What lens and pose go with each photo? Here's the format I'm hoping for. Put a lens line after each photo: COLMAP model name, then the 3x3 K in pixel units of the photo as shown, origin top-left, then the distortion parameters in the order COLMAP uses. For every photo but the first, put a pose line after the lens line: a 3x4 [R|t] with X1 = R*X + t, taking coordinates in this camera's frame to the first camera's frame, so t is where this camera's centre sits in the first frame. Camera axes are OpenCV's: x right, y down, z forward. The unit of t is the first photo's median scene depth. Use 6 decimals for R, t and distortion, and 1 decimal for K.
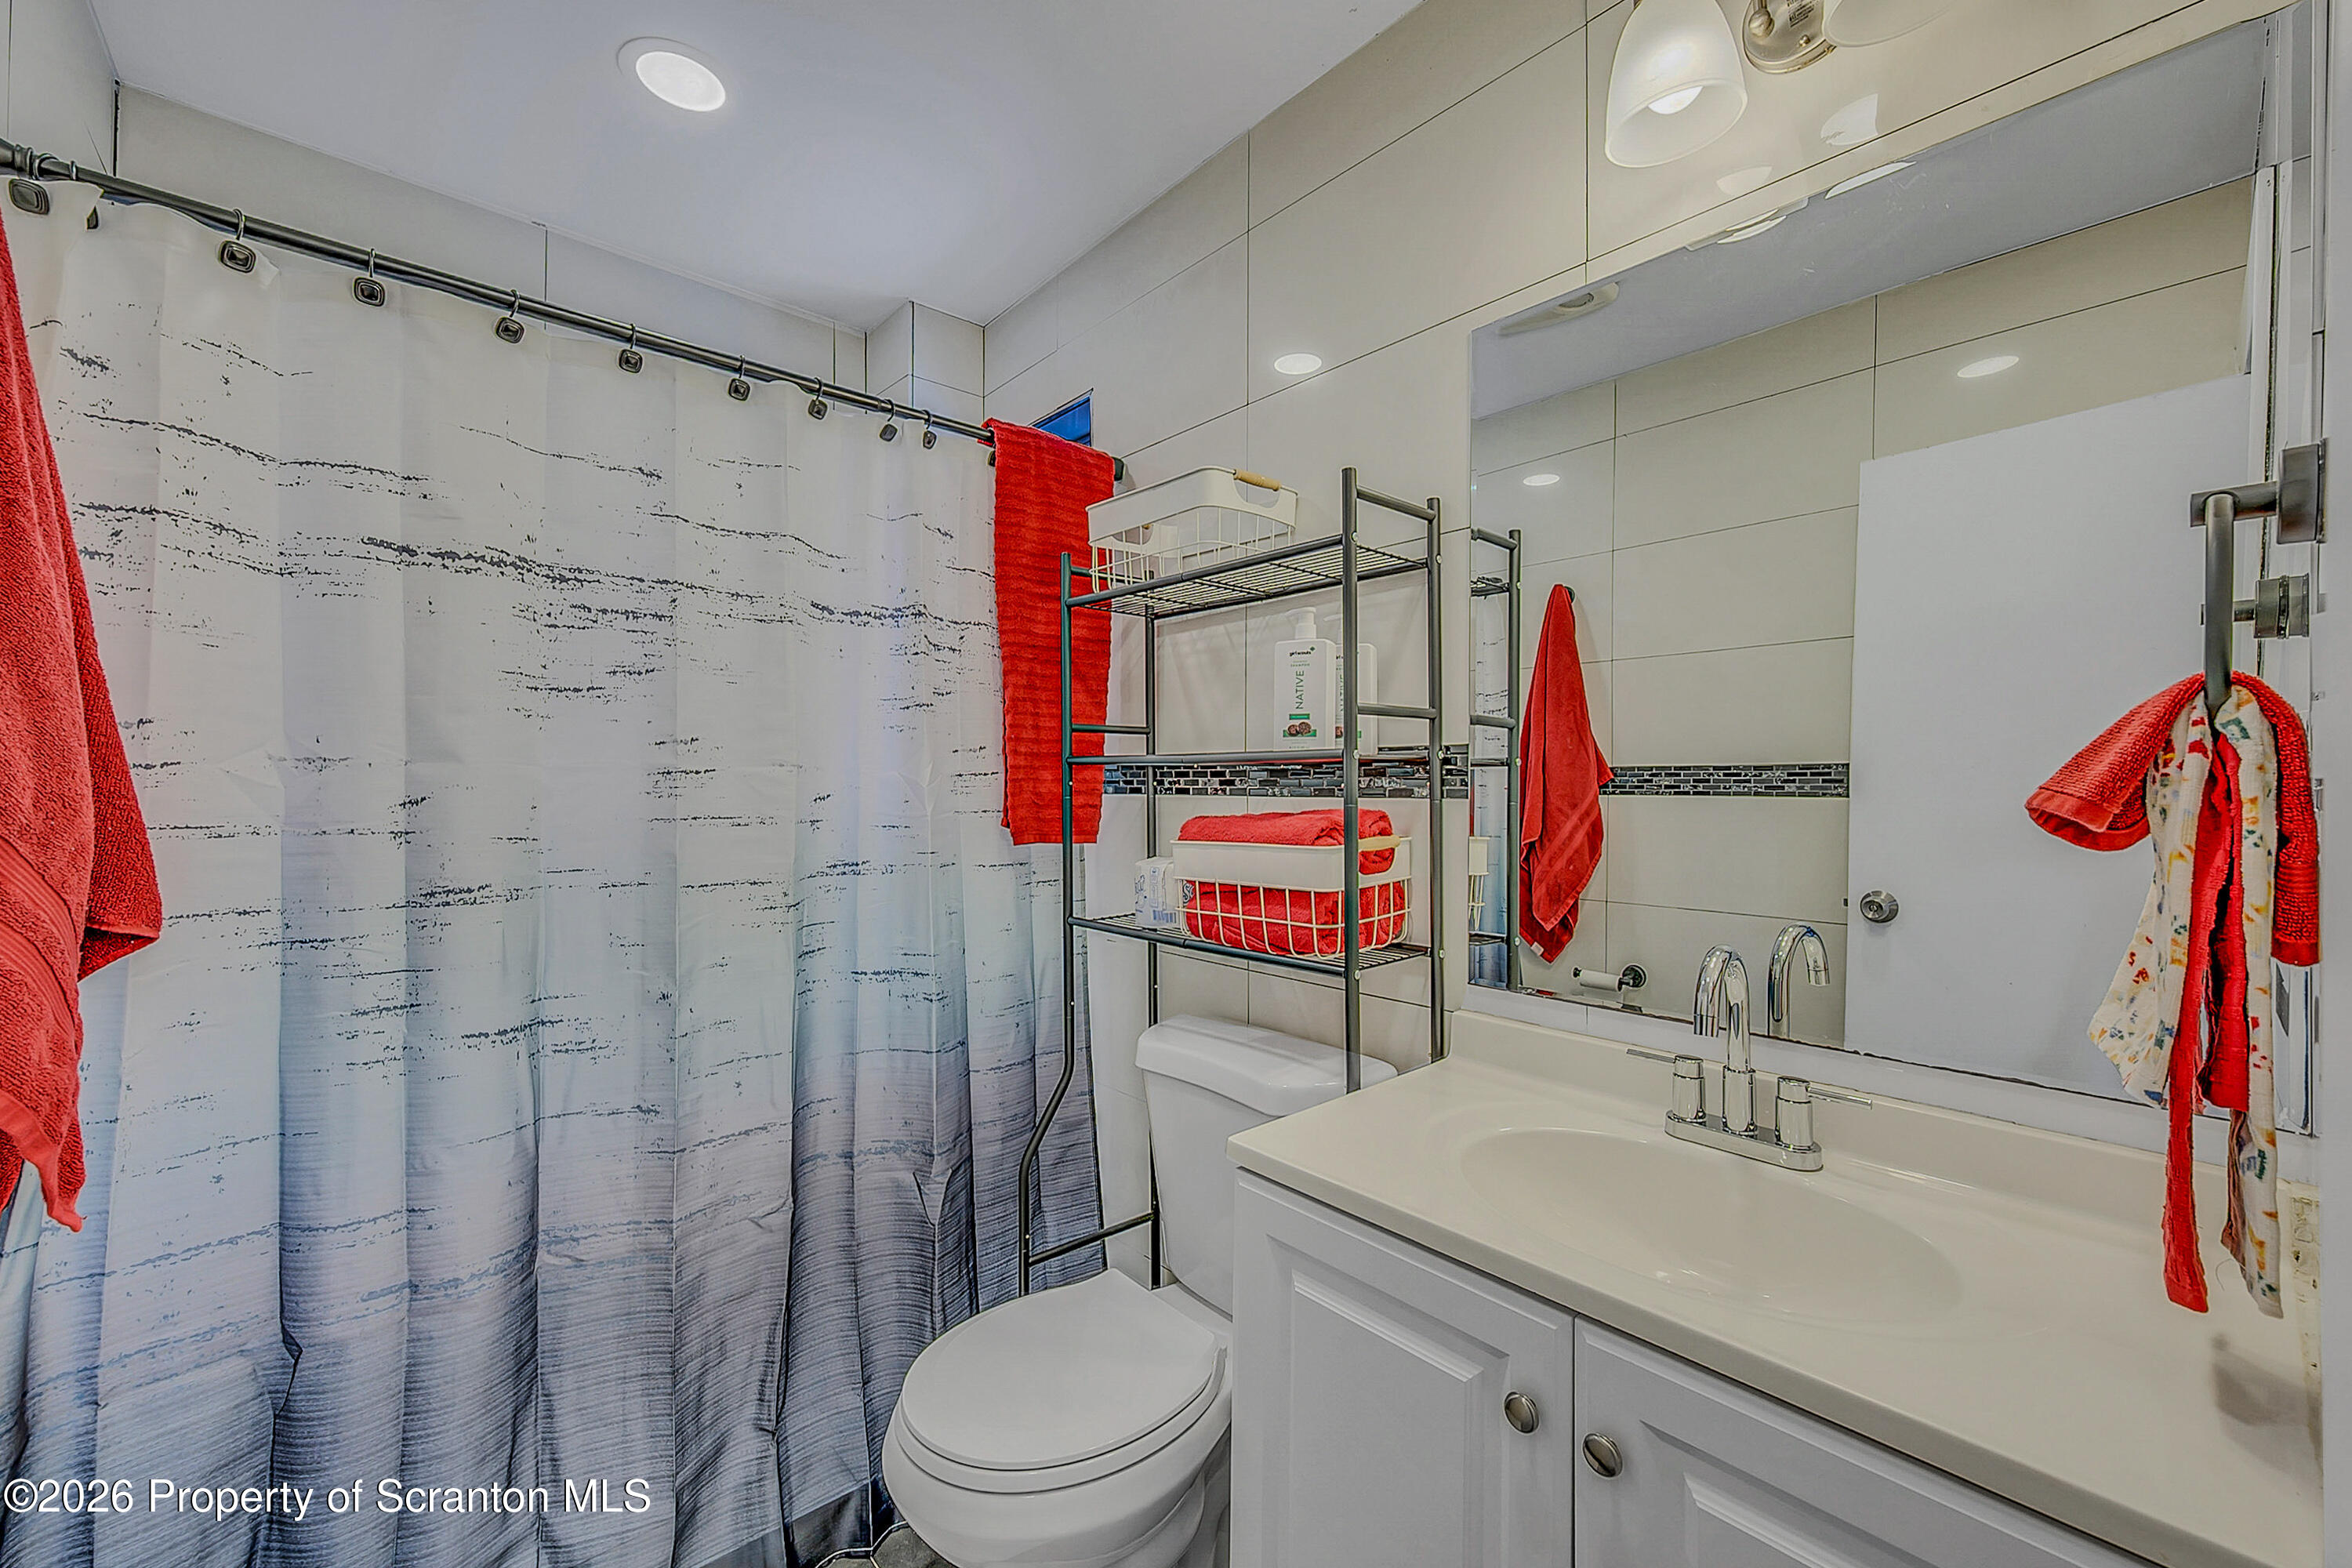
lens RADIAL K [[933.0, 0, 1182.2], [0, 933.0, 776.3], [0, 0, 1]] dist [0.001730, -0.000068]
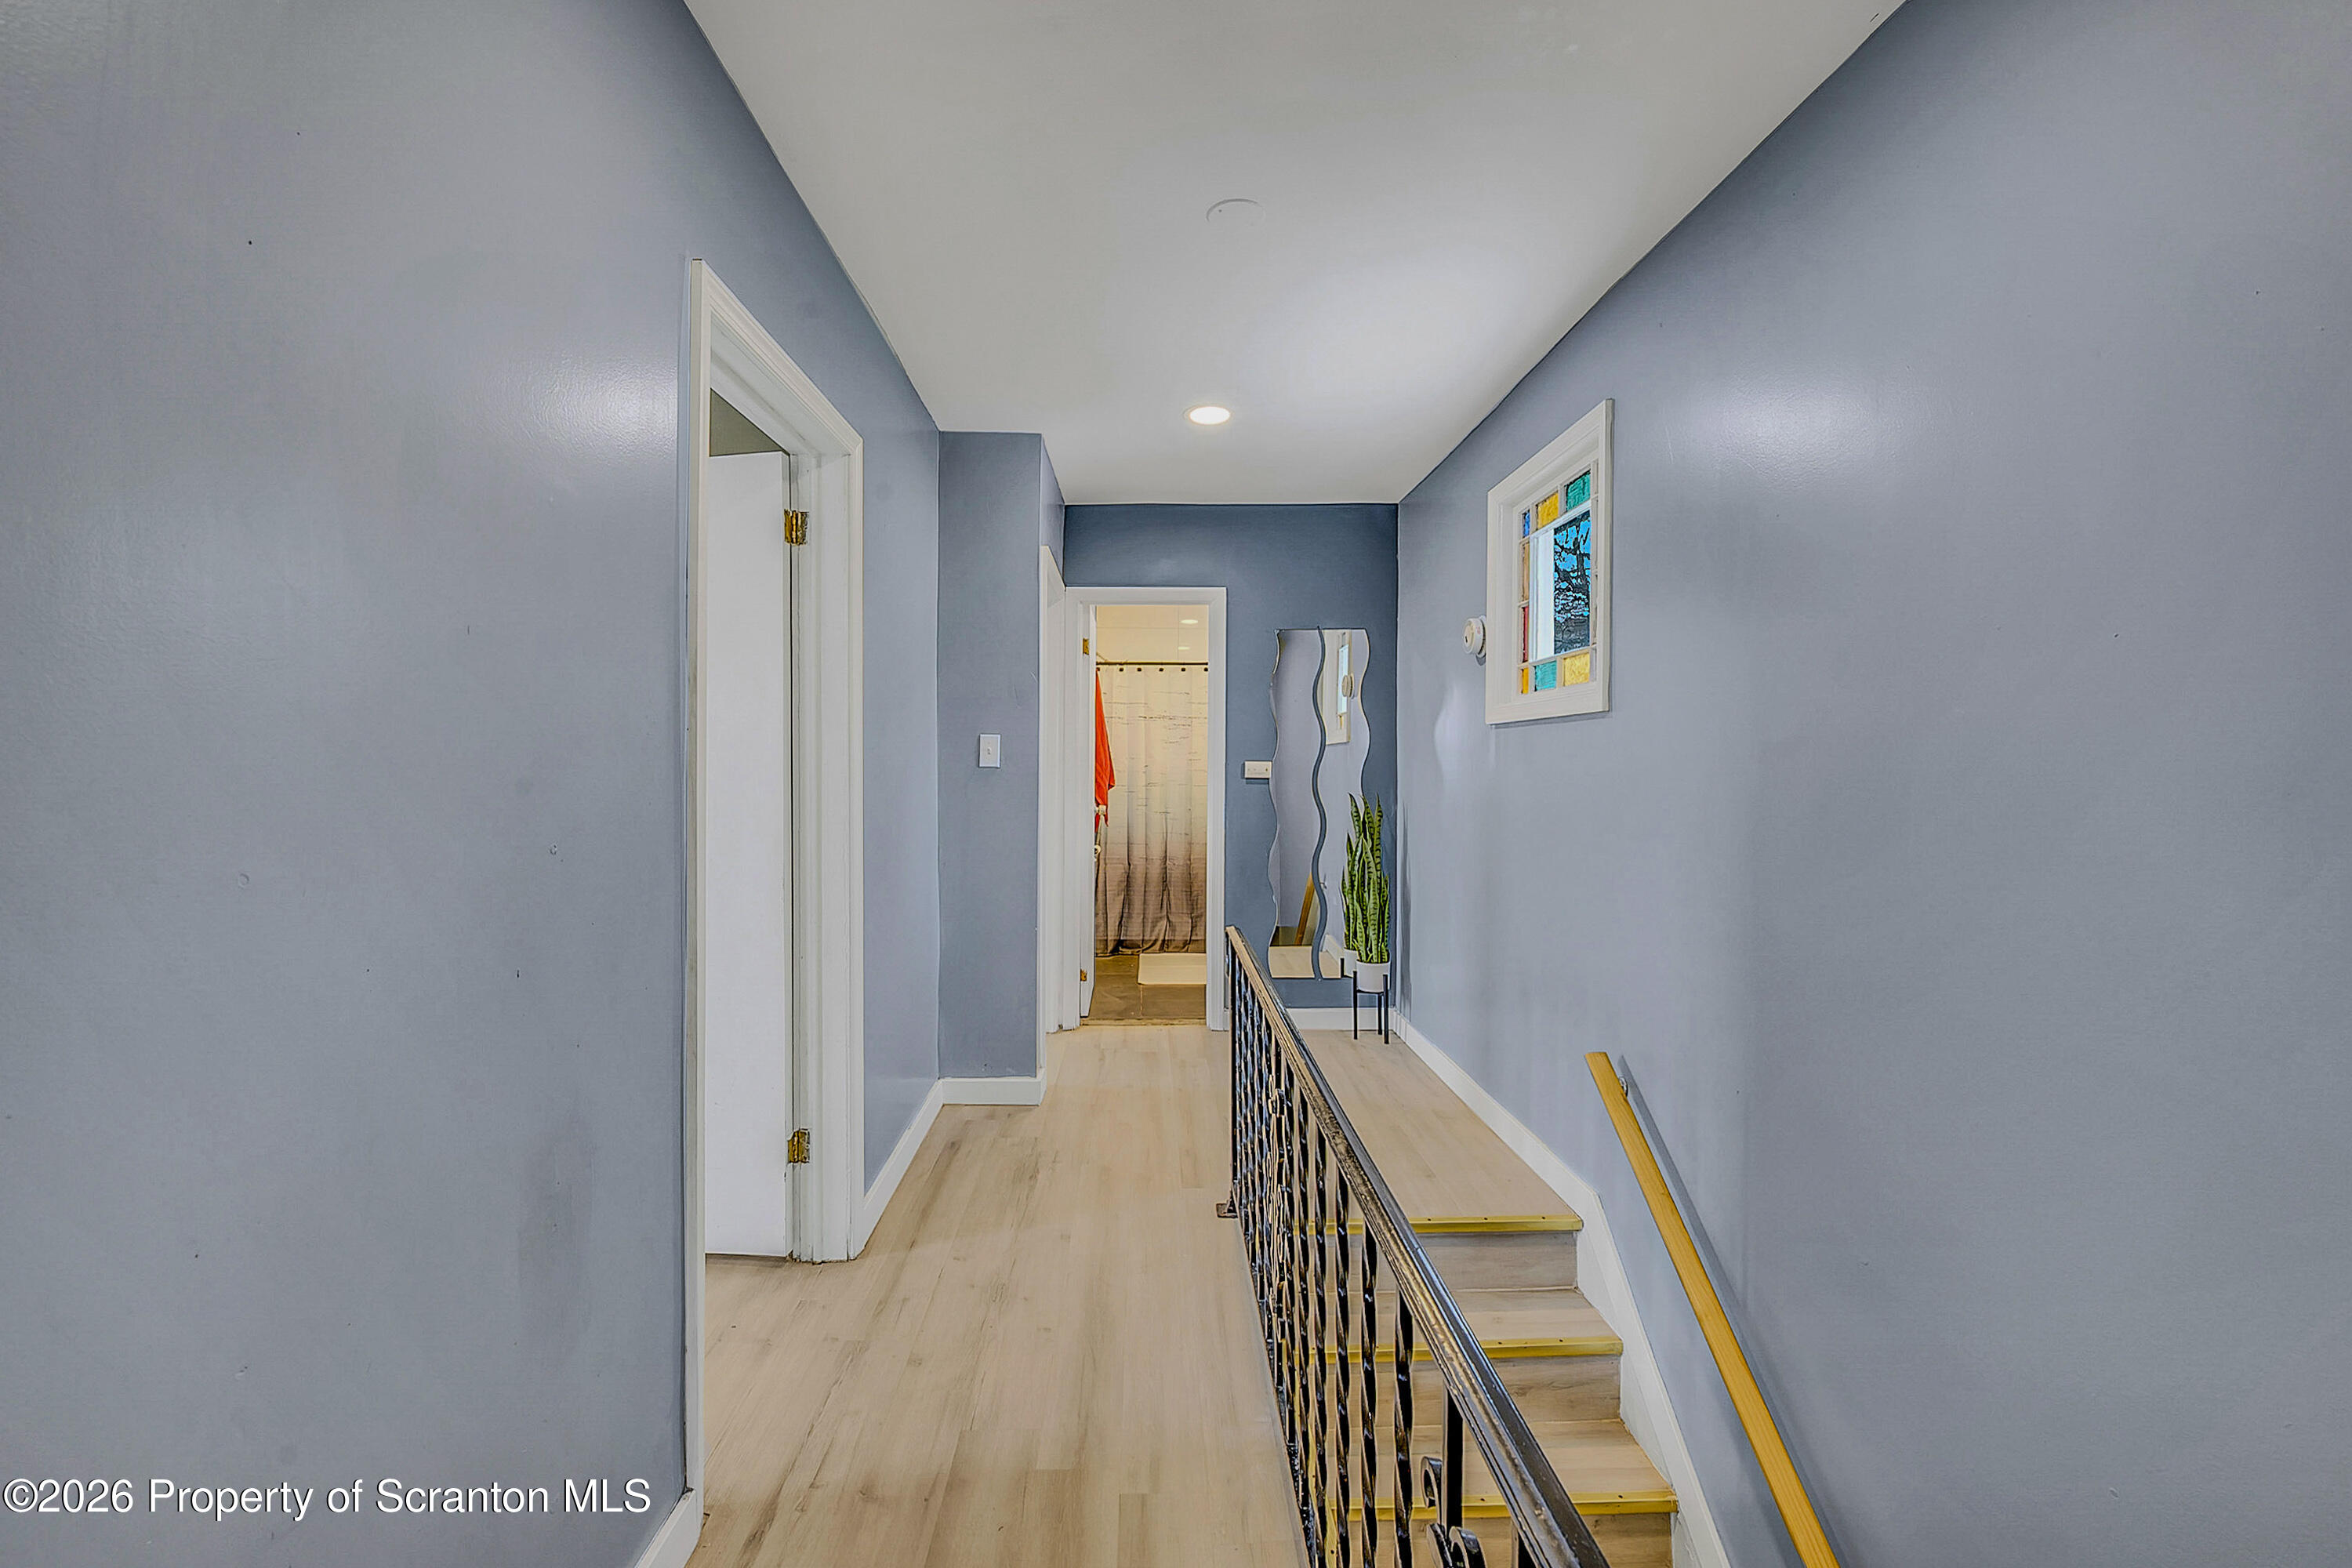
lens RADIAL K [[933.0, 0, 1177.4], [0, 933.0, 773.7], [0, 0, 1]] dist [0.001730, -0.000068]
pose [[0.761119, 0.003010, -0.648606, 2.063812], [0.004831, 0.999935, 0.010310, 0.013093], [0.648595, -0.010980, 0.761055, -2.189493]]
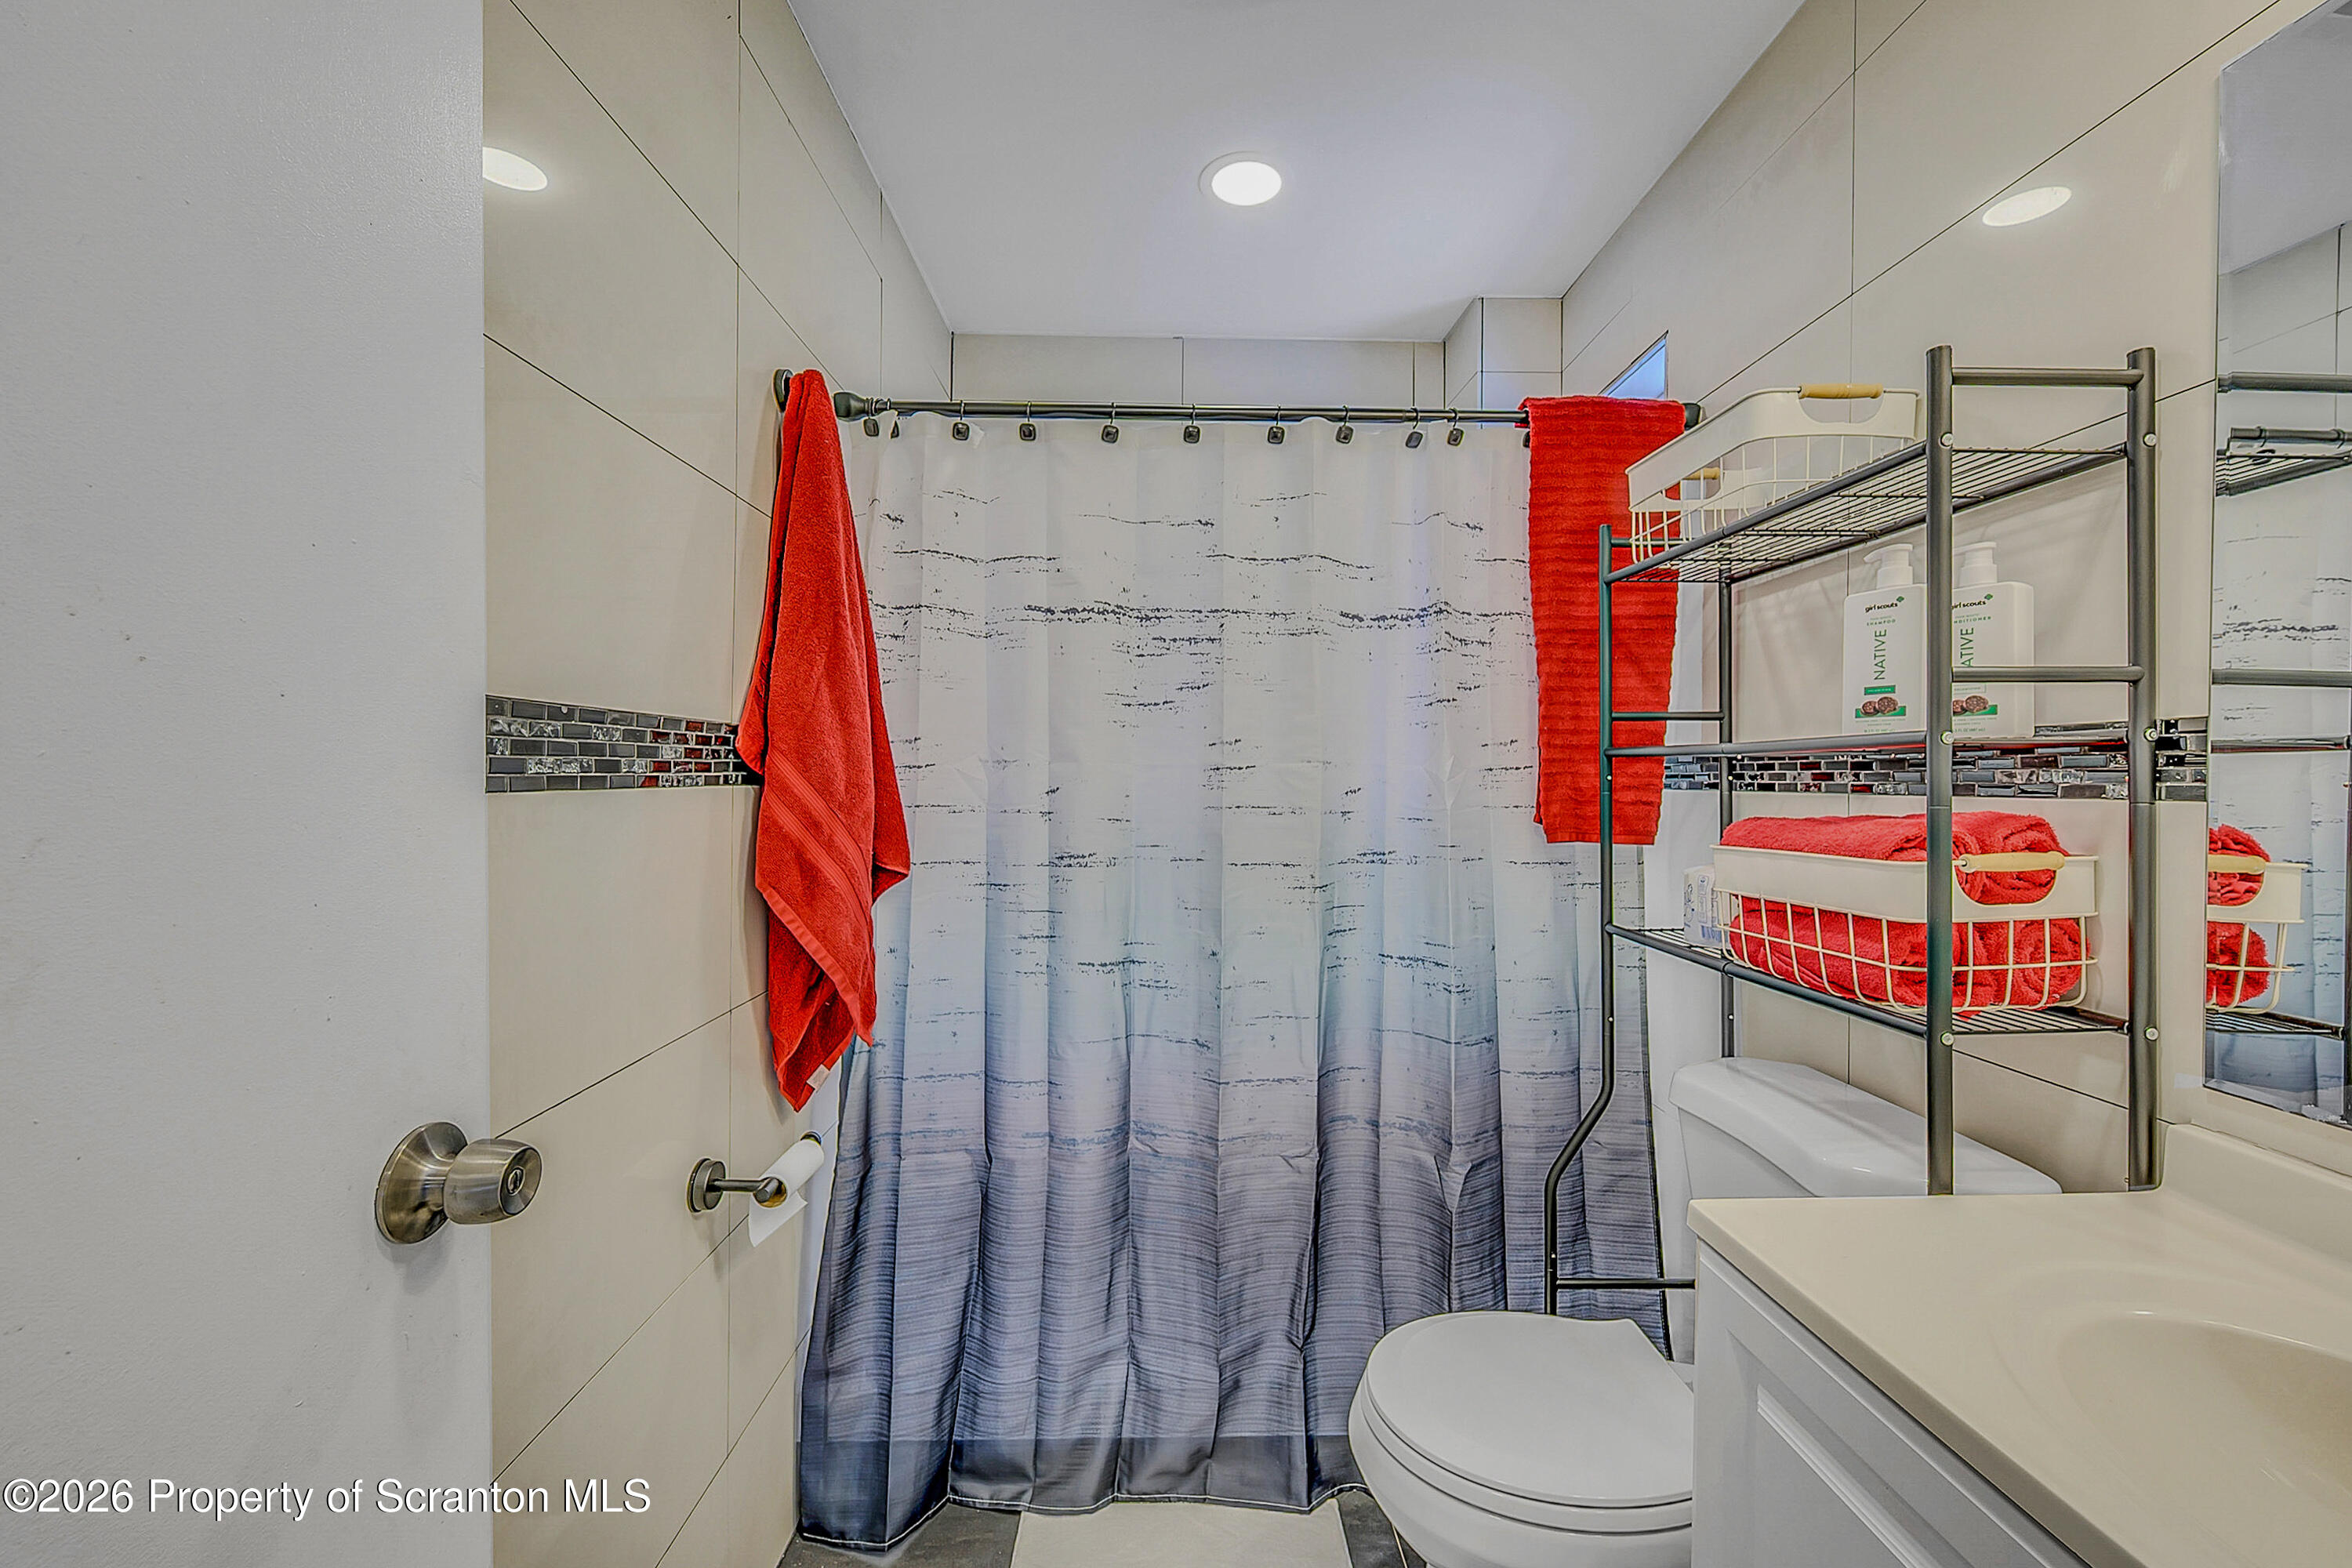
lens RADIAL K [[933.0, 0, 1233.8], [0, 933.0, 779.5], [0, 0, 1]] dist [0.001730, -0.000068]
pose [[0.771591, 0.000924, -0.636118, 0.210399], [0.004902, 0.999961, 0.007399, 0.001048], [0.636100, -0.008827, 0.771556, 0.075239]]
